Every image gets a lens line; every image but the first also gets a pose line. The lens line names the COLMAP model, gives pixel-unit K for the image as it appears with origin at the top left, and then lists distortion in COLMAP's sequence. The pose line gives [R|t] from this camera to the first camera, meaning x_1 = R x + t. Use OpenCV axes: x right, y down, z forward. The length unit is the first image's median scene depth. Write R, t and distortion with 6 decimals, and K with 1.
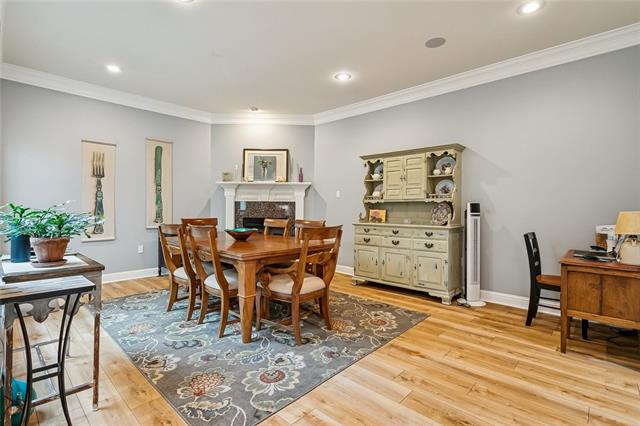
lens RADIAL K [[304.5, 0, 316.2], [0, 304.5, 208.5], [0, 0, 1]] dist [0.001007, 0.000007]
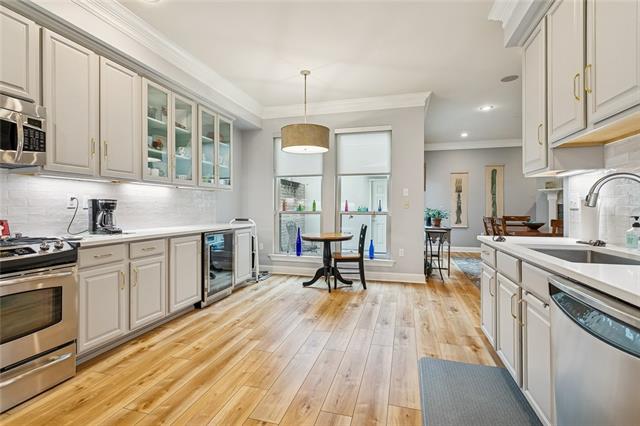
lens RADIAL K [[304.5, 0, 317.4], [0, 304.5, 209.2], [0, 0, 1]] dist [0.001007, 0.000007]
pose [[0.456531, -0.000441, -0.889708, 0.487874], [-0.004250, 0.999987, -0.002677, 0.005874], [0.889697, 0.005004, 0.456523, -0.546208]]
